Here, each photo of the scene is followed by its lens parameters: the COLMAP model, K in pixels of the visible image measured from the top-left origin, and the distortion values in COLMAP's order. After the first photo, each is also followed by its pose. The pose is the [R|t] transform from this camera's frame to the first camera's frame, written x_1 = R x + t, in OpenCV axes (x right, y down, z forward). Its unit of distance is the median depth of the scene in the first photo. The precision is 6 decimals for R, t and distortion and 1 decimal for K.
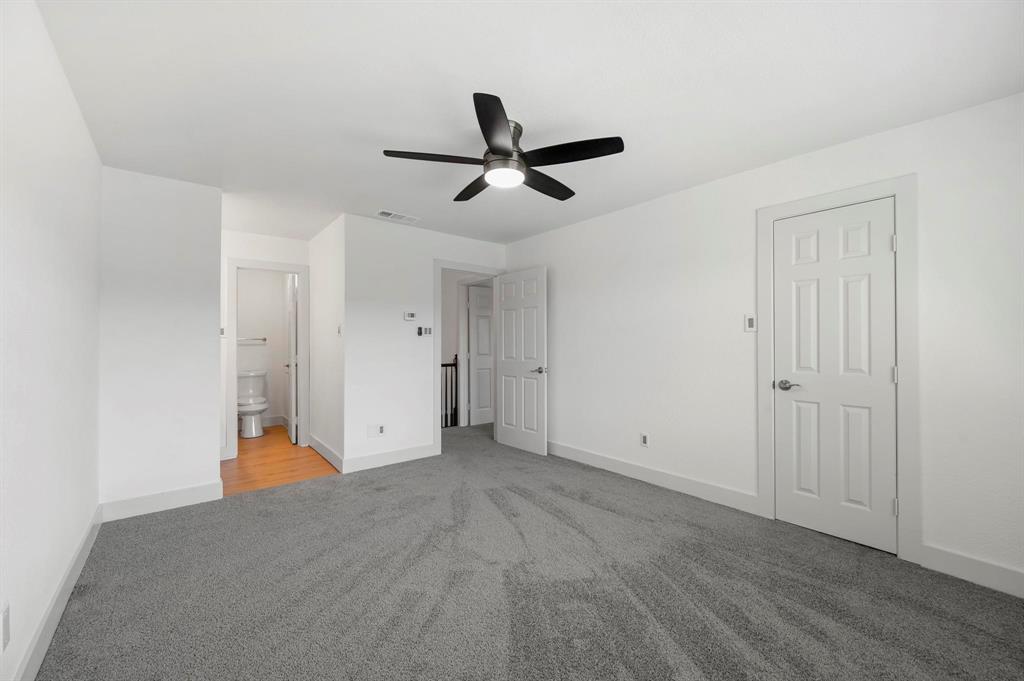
lens RADIAL K [[402.8, 0, 512.0], [0, 402.8, 340.5], [0, 0, 1]] dist [-0.000406, -0.000081]
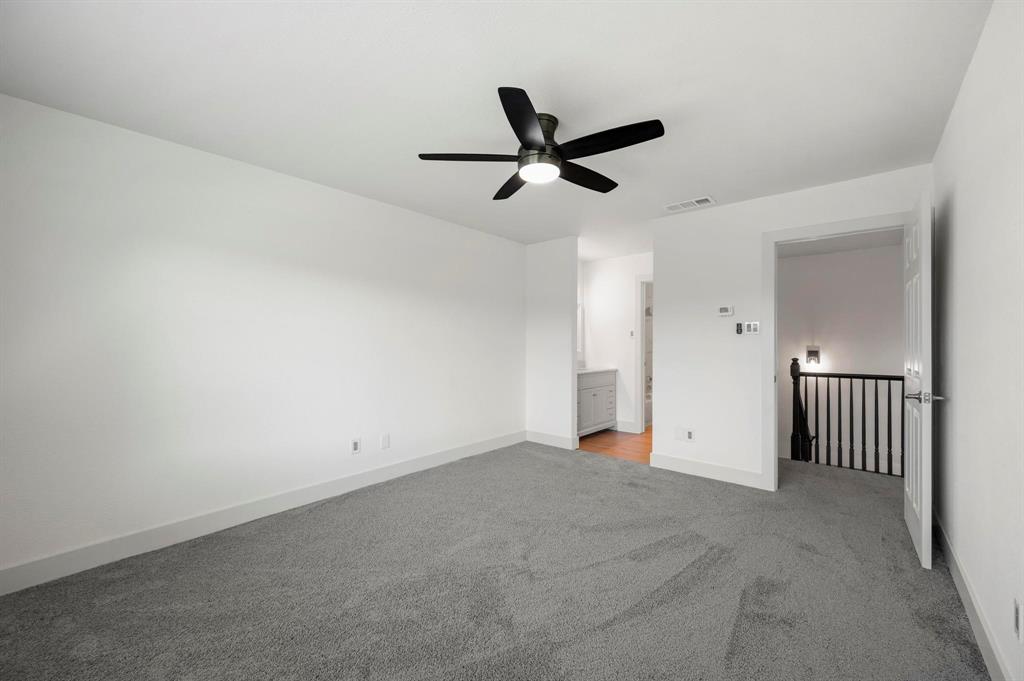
lens RADIAL K [[402.8, 0, 512.0], [0, 402.8, 340.5], [0, 0, 1]] dist [-0.000406, -0.000081]
pose [[0.165814, 0.003675, -0.986150, 0.607283], [0.003261, 0.999986, 0.004274, -0.004434], [0.986152, -0.003925, 0.165799, 0.502779]]
